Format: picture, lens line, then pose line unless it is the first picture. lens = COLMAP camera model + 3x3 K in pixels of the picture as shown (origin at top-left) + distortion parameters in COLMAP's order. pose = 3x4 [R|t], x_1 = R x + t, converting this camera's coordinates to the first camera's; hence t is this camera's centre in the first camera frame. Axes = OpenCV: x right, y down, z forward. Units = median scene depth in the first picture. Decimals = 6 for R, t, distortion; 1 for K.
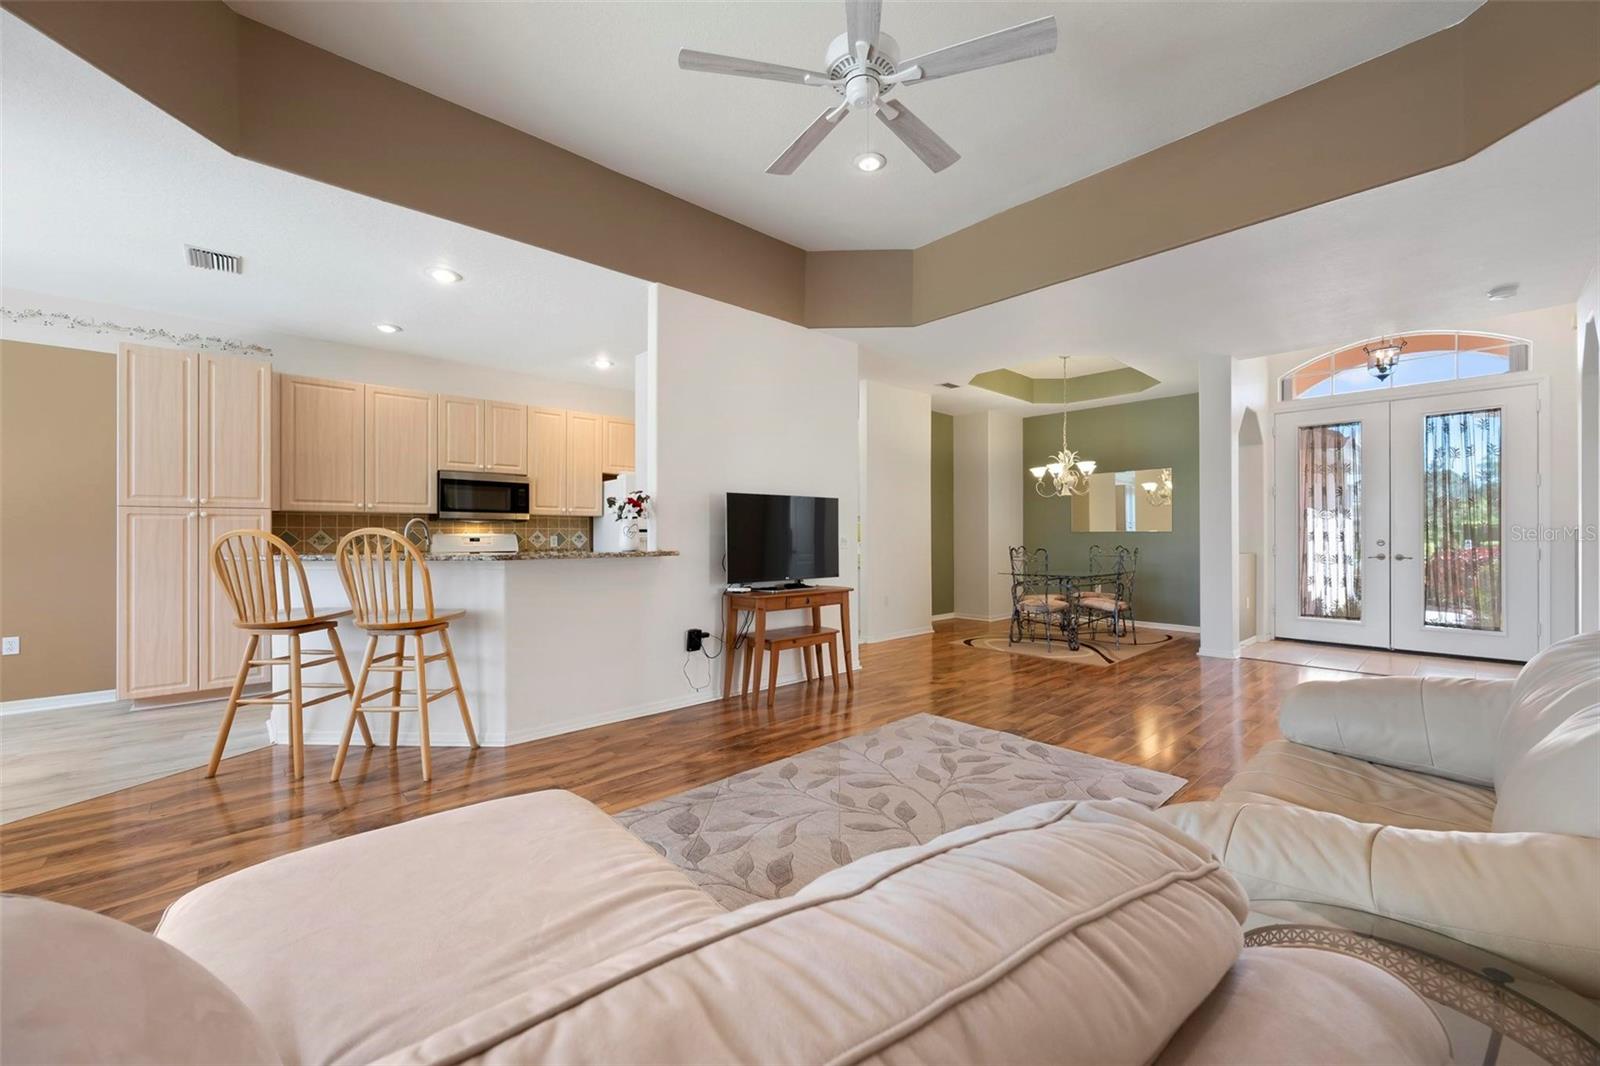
lens RADIAL K [[629.8, 0, 800.0], [0, 629.8, 533.0], [0, 0, 1]] dist [-0.002023, -0.000094]
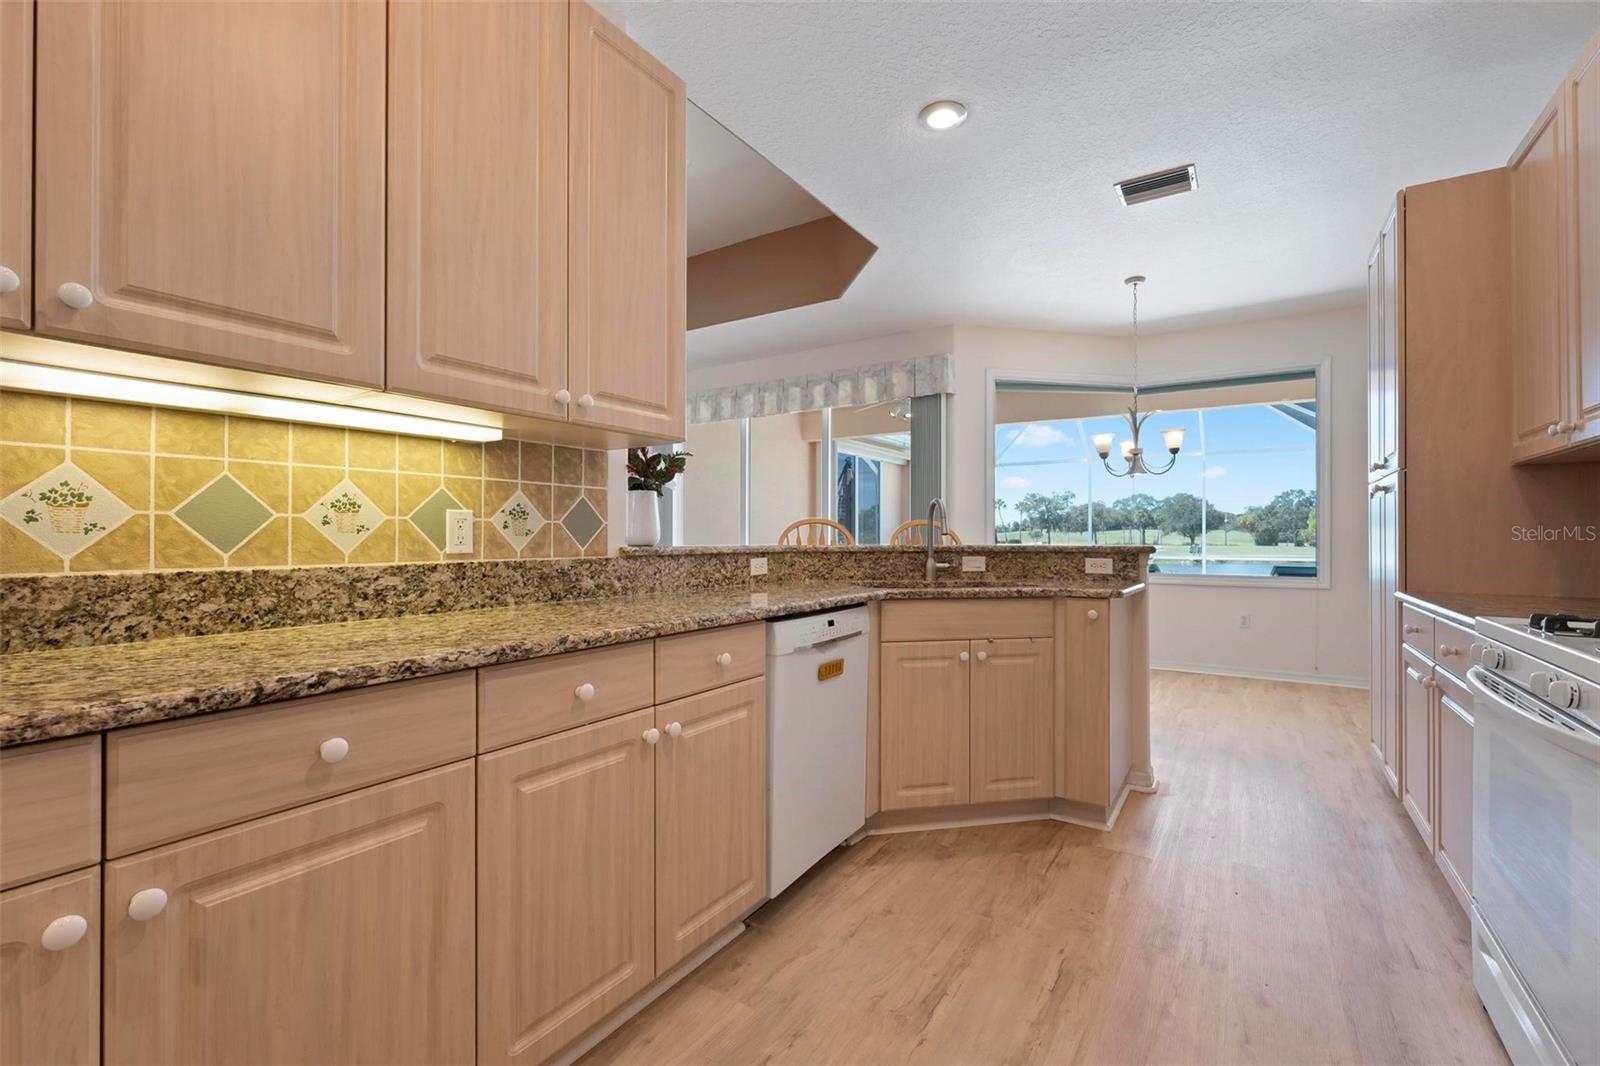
lens RADIAL K [[685.4, 0, 805.4], [0, 685.4, 533.5], [0, 0, 1]] dist [0.000806, 0.000156]
pose [[-0.967331, 0.000385, -0.253516, -0.228200], [0.002574, 0.999962, -0.008303, 0.018975], [0.253503, -0.008684, -0.967296, 1.481625]]
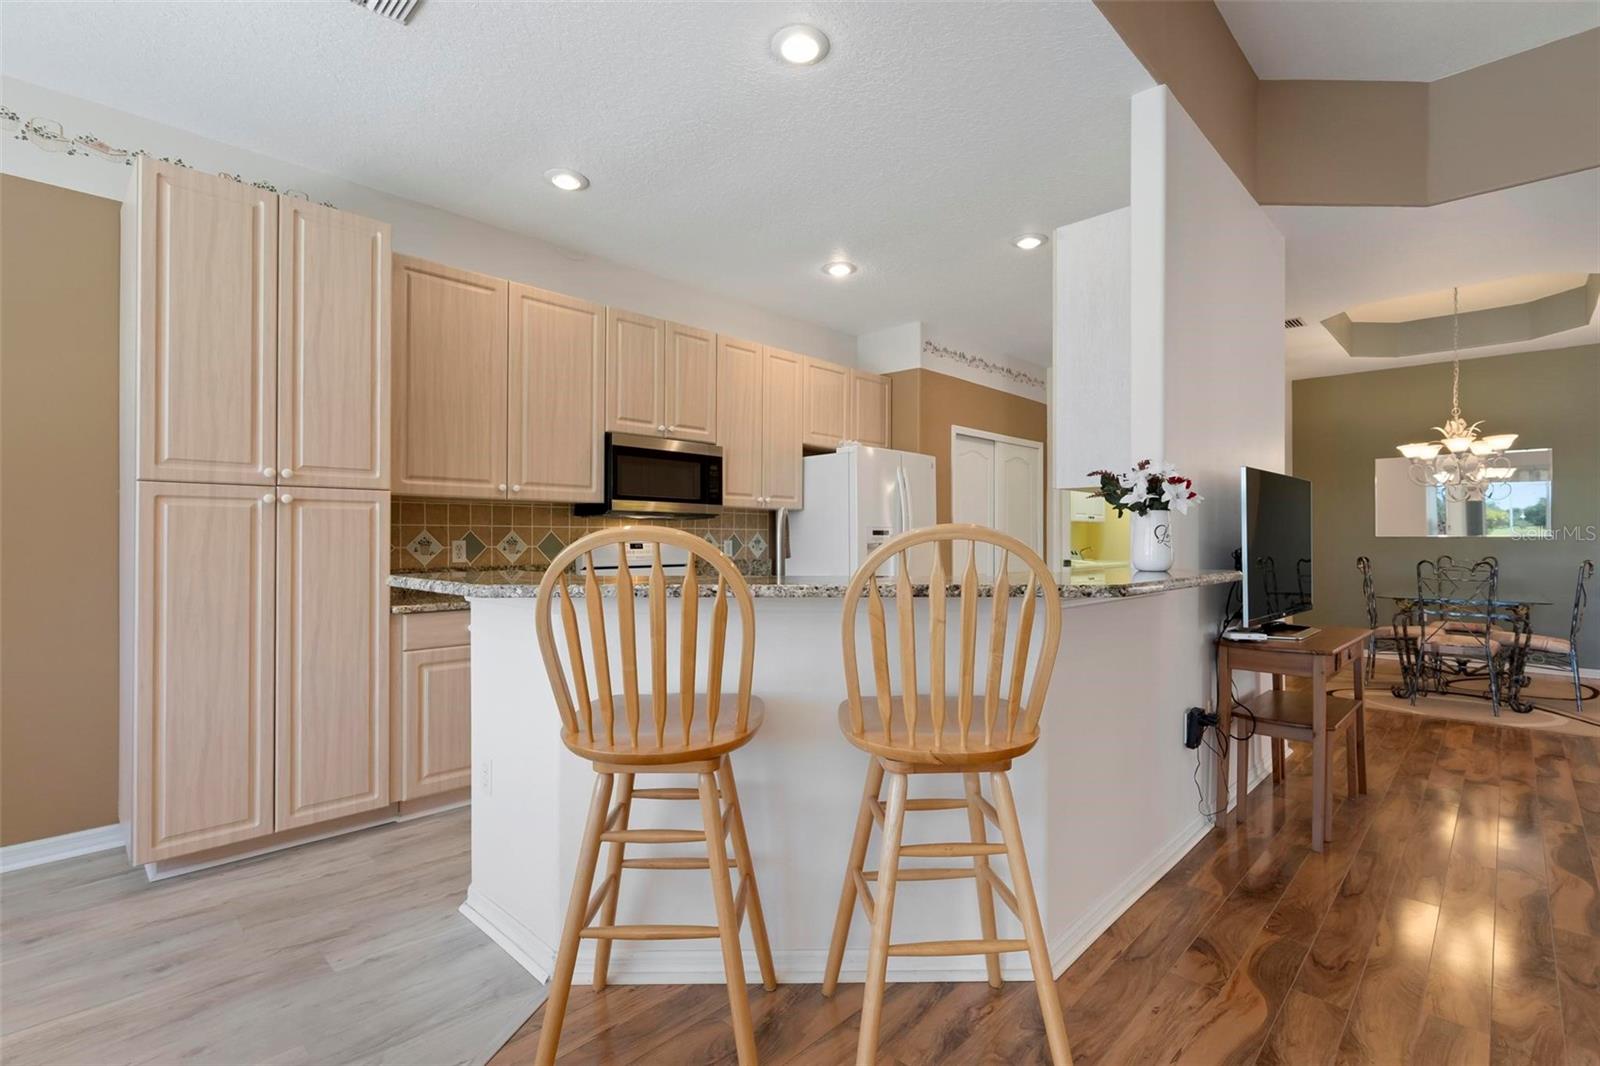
lens RADIAL K [[746.8, 0, 794.5], [0, 746.8, 531.5], [0, 0, 1]] dist [0.002246, -0.000181]
pose [[0.998388, 0.005545, 0.056487, -0.546519], [-0.005258, 0.999973, -0.005216, -0.000926], [-0.056514, 0.004910, 0.998390, 0.340244]]
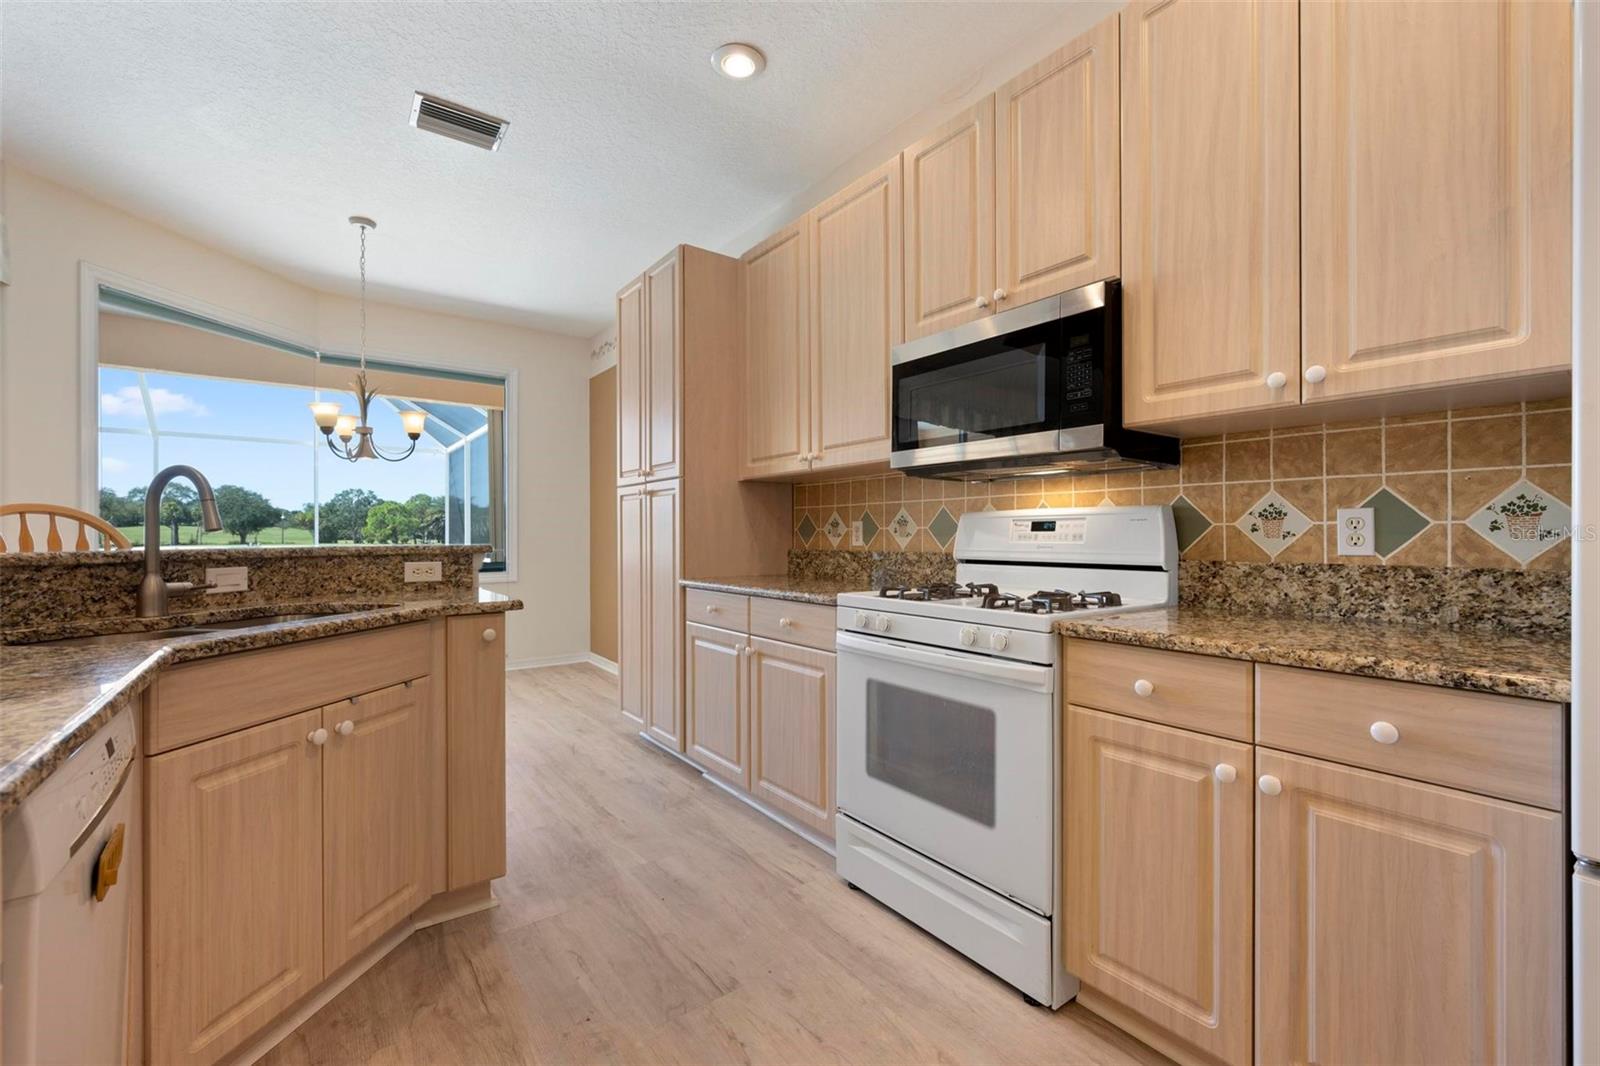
lens RADIAL K [[671.2, 0, 803.3], [0, 671.2, 533.8], [0, 0, 1]] dist [0.001583, -0.000295]
pose [[-0.100302, 0.003097, -0.994952, -0.196173], [0.007150, 0.999972, 0.002392, 0.017904], [0.994931, -0.006874, -0.100321, 1.235010]]
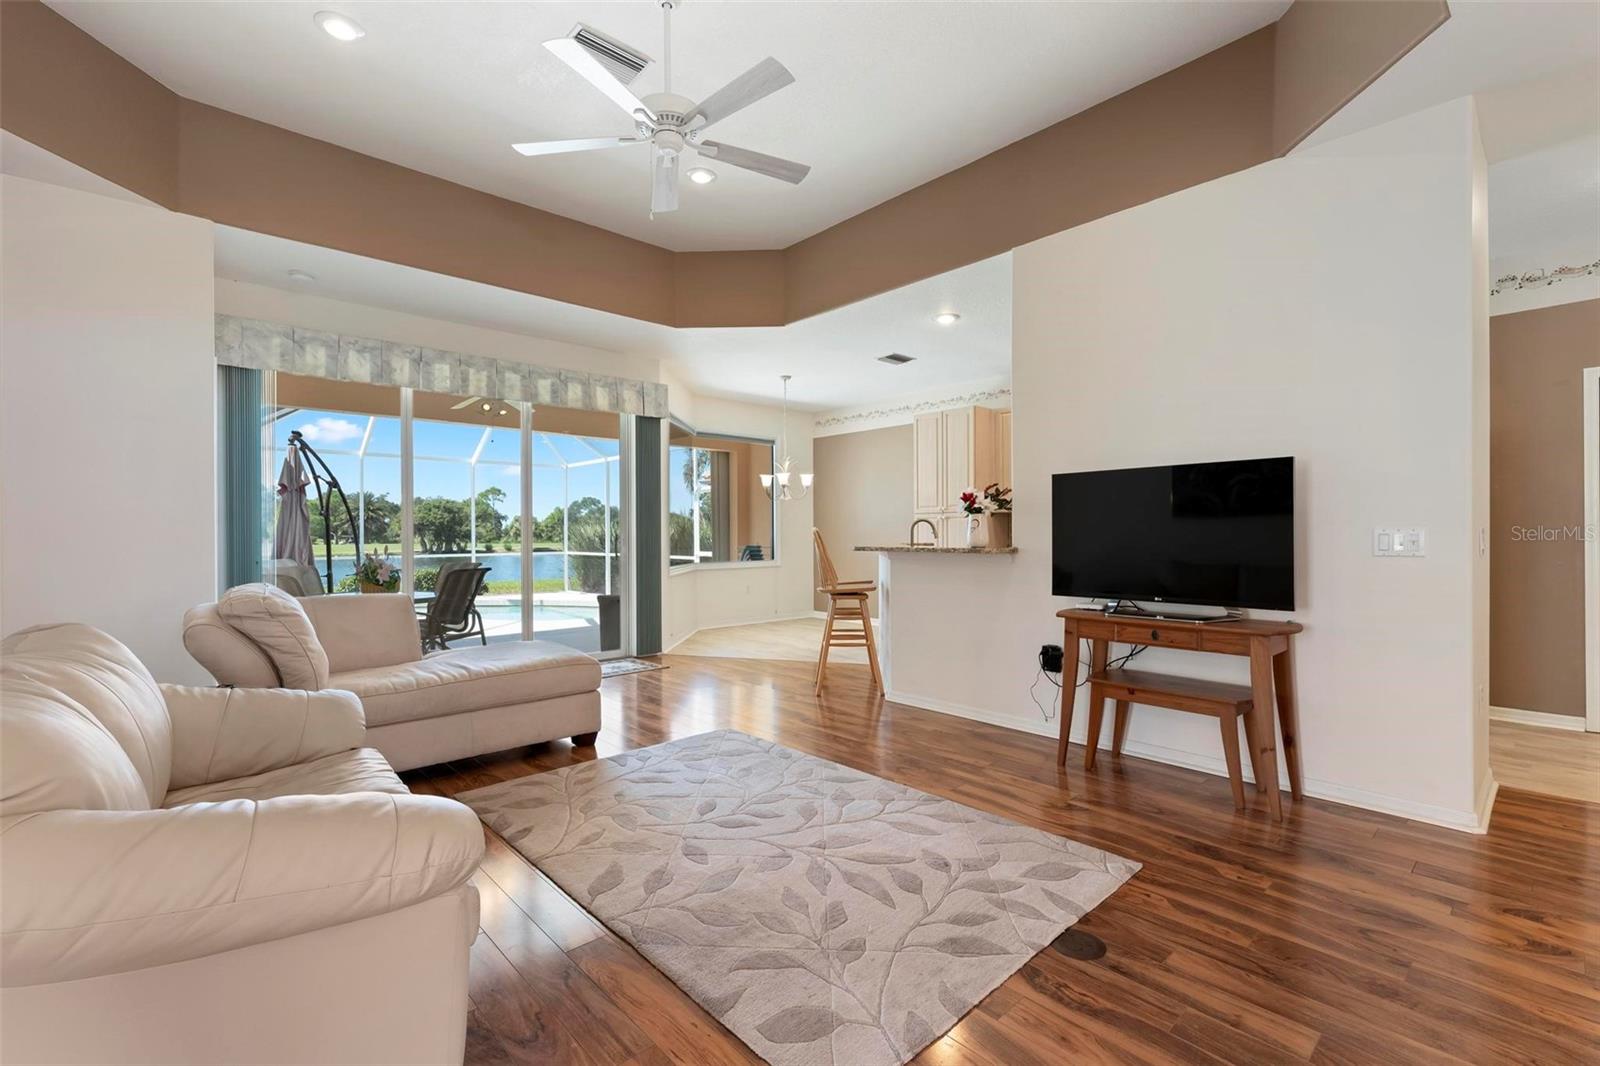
lens RADIAL K [[696.2, 0, 795.7], [0, 696.2, 534.7], [0, 0, 1]] dist [-0.002880, -0.000684]
pose [[-0.010693, 0.005264, -0.999929, 0.714834], [0.005976, 0.999969, 0.005200, 0.001284], [0.999925, -0.005920, -0.010725, 0.650236]]
